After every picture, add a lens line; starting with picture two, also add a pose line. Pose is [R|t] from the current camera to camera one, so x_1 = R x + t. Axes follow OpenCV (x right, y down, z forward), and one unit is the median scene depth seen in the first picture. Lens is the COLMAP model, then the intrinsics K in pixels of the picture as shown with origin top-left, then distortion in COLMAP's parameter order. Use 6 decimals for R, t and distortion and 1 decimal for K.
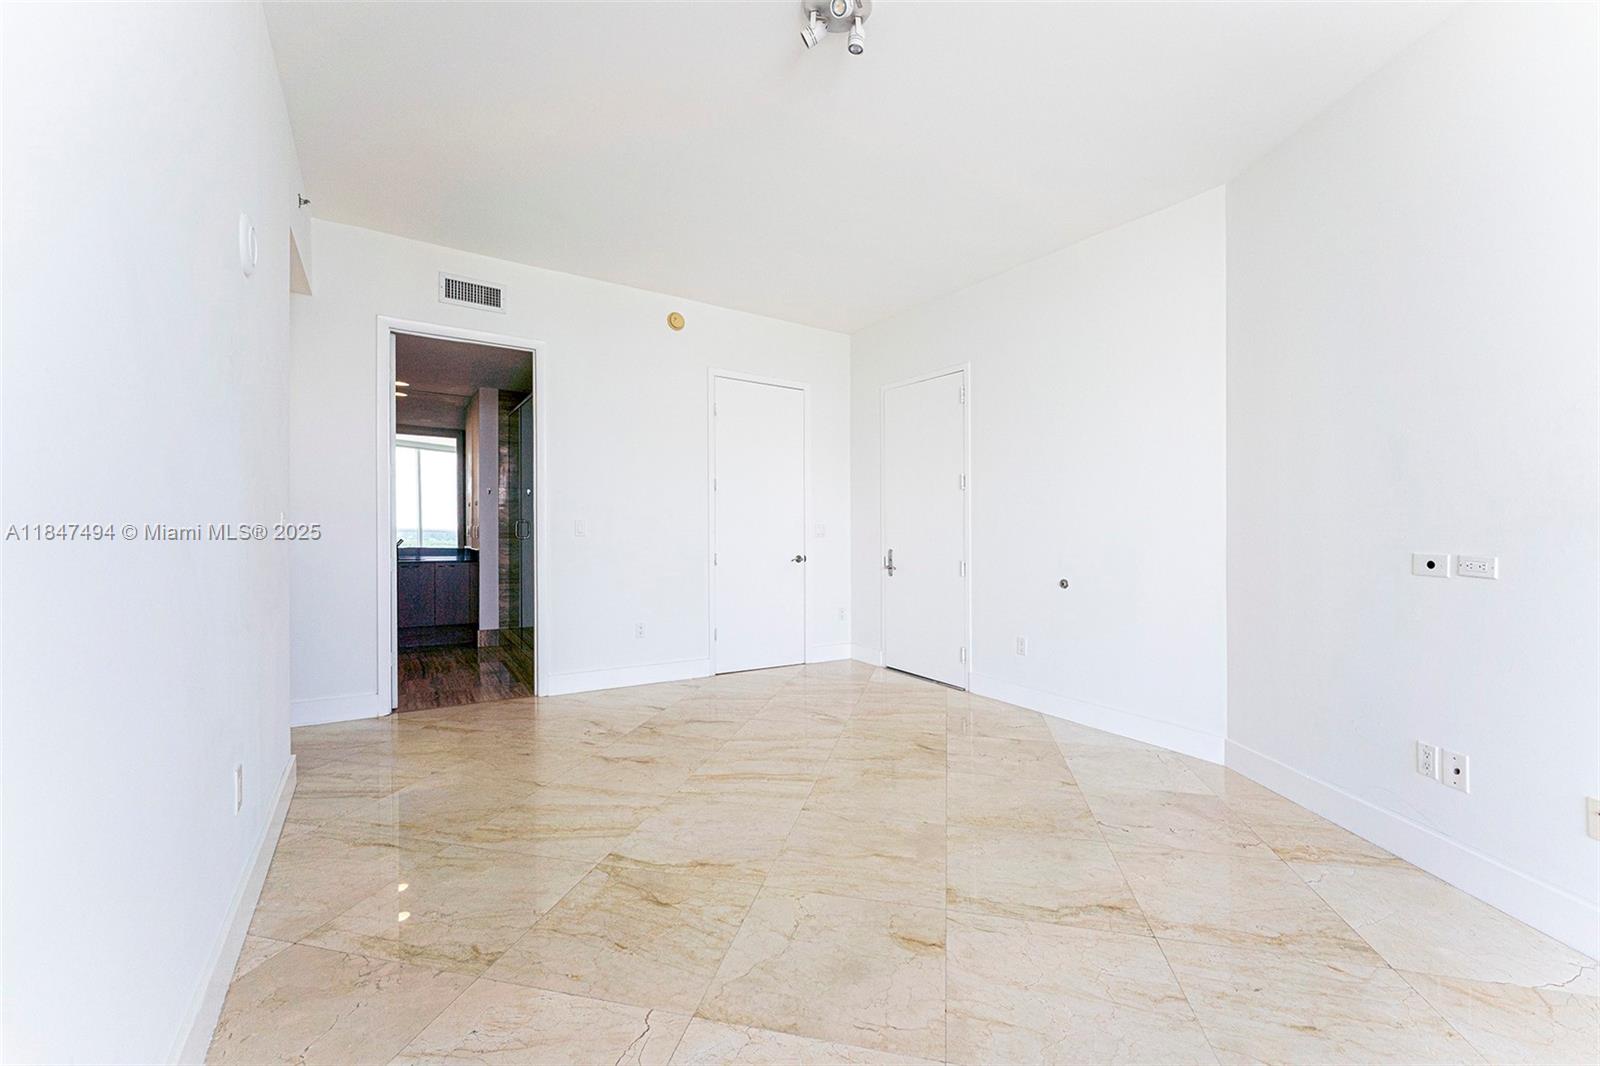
lens RADIAL K [[640.5, 0, 798.4], [0, 640.5, 519.9], [0, 0, 1]] dist [-0.000062, -0.000403]
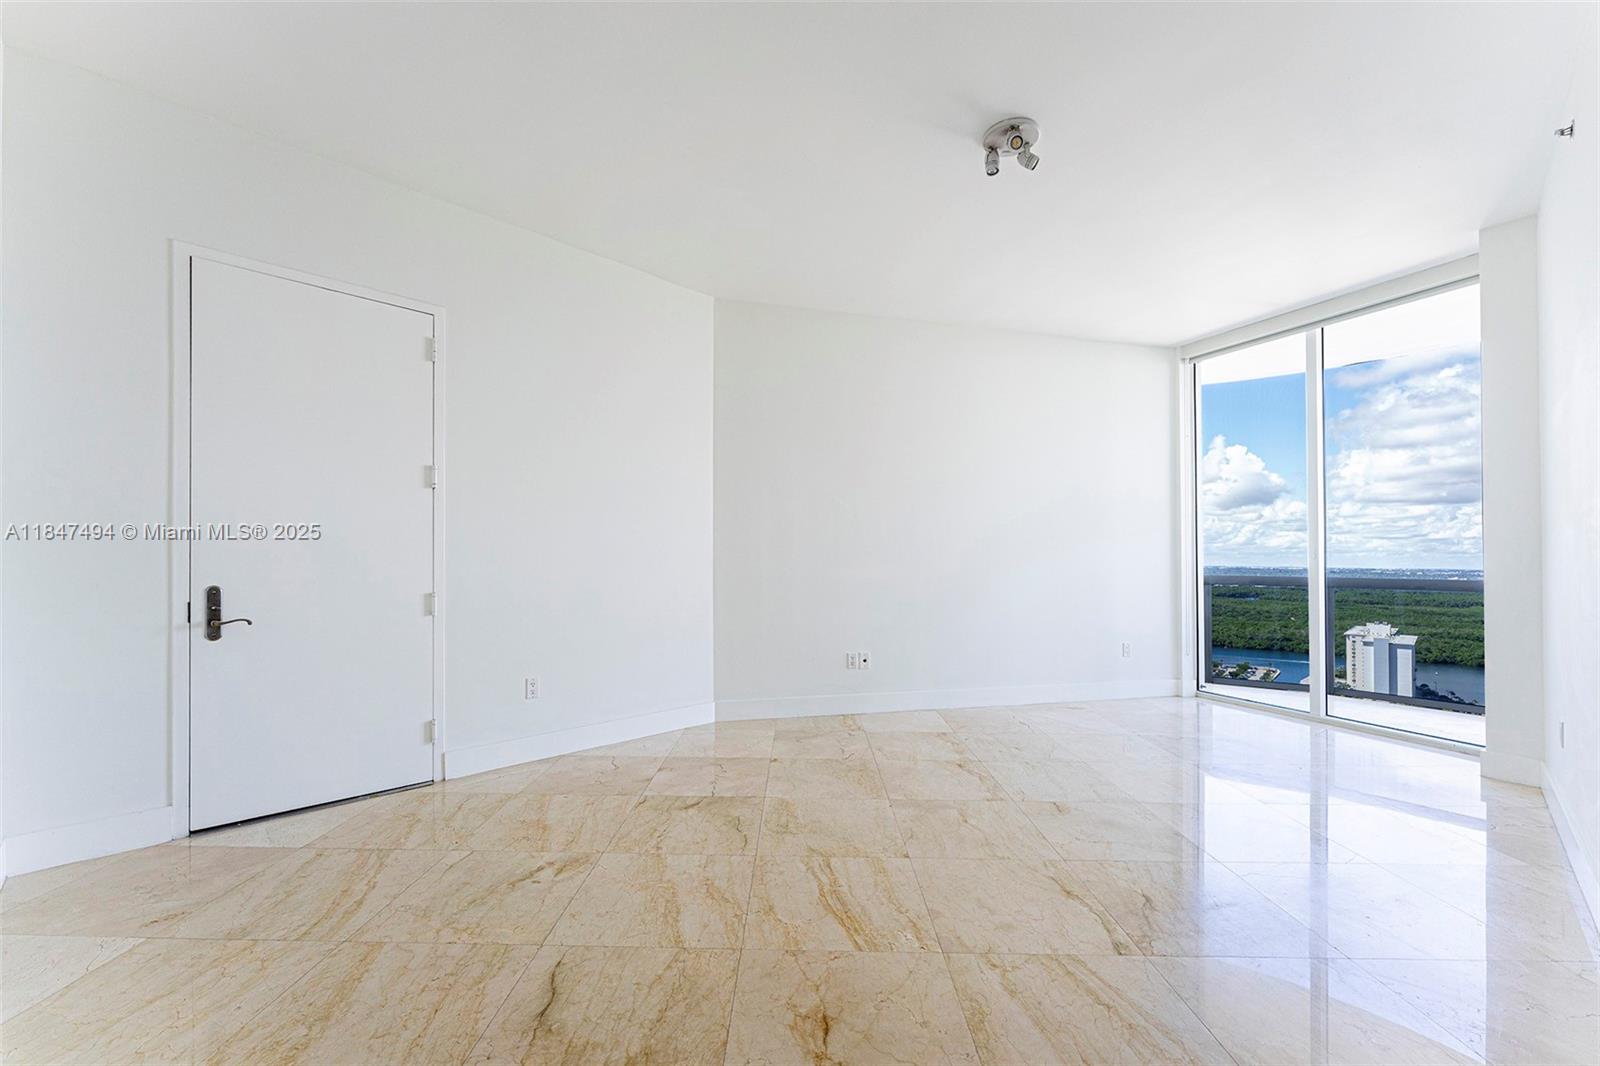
lens RADIAL K [[640.5, 0, 799.4], [0, 640.5, 532.2], [0, 0, 1]] dist [-0.000062, -0.000403]
pose [[-0.200723, 0.019265, 0.979459, -0.694676], [-0.026605, 0.999331, -0.025108, 0.008303], [-0.979287, -0.031098, -0.200076, 1.071539]]
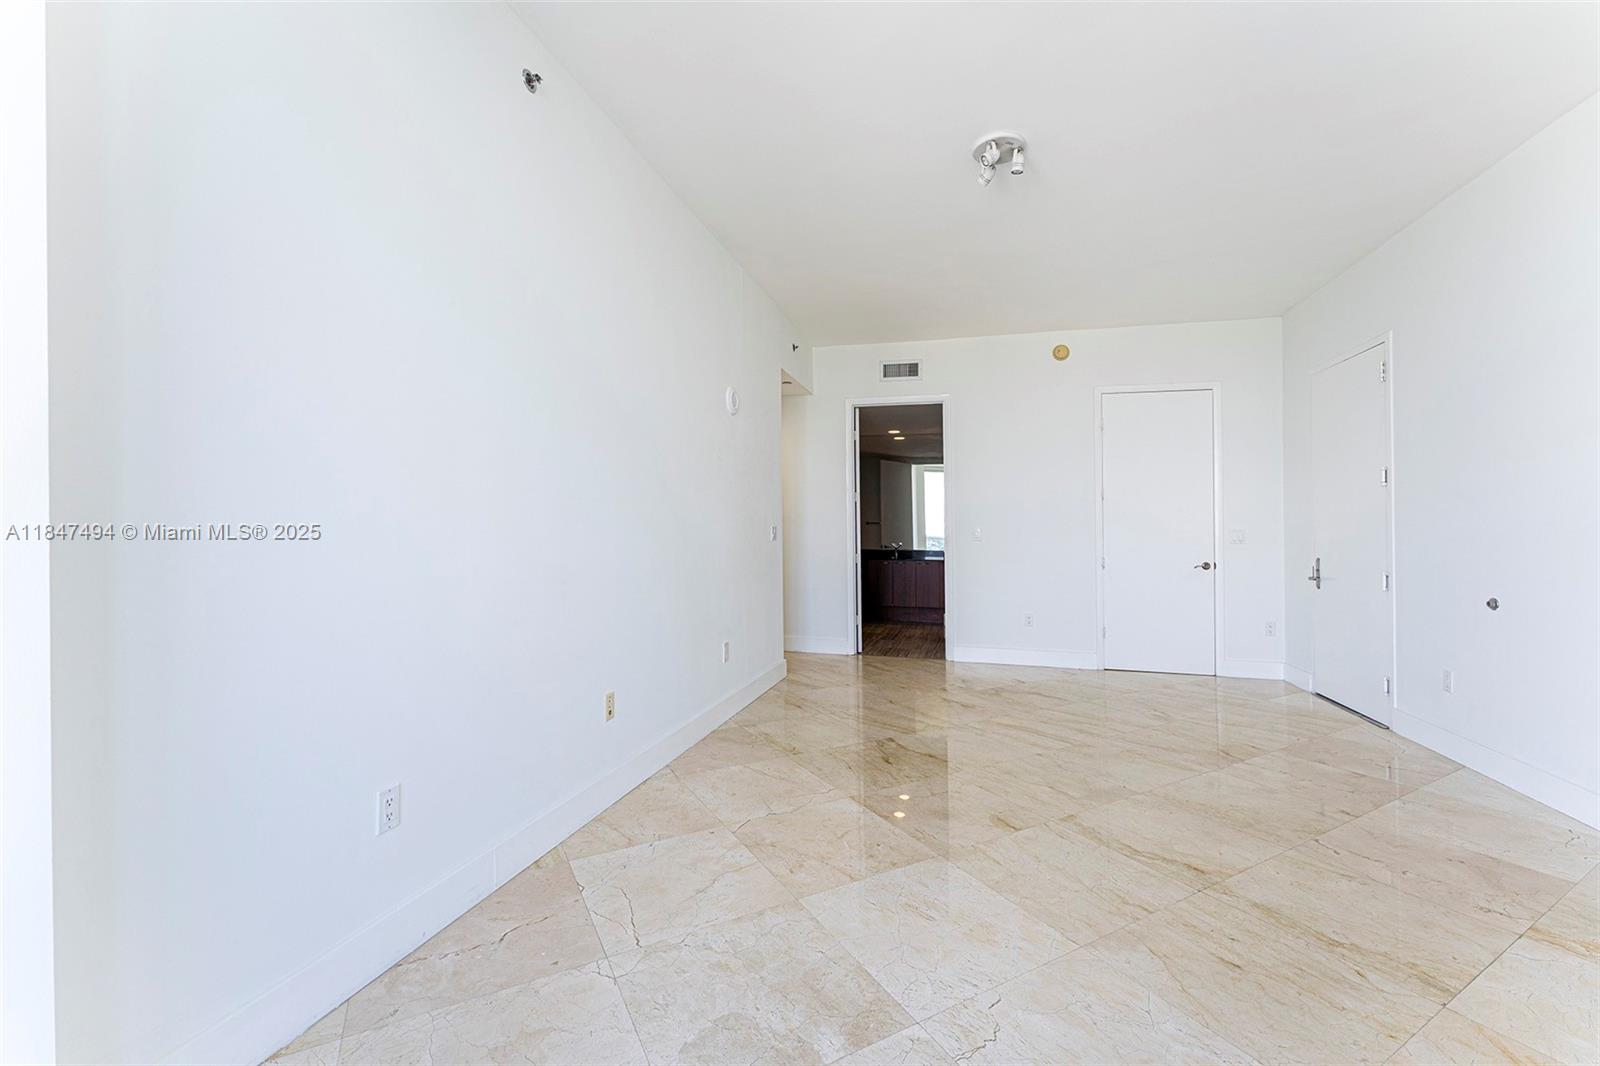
lens RADIAL K [[640.5, 0, 815.8], [0, 640.5, 534.4], [0, 0, 1]] dist [-0.000062, -0.000403]
pose [[0.681334, -0.003777, -0.731963, 0.507072], [0.010982, 0.999927, 0.005063, 0.003658], [0.731890, -0.011488, 0.681326, -0.144493]]
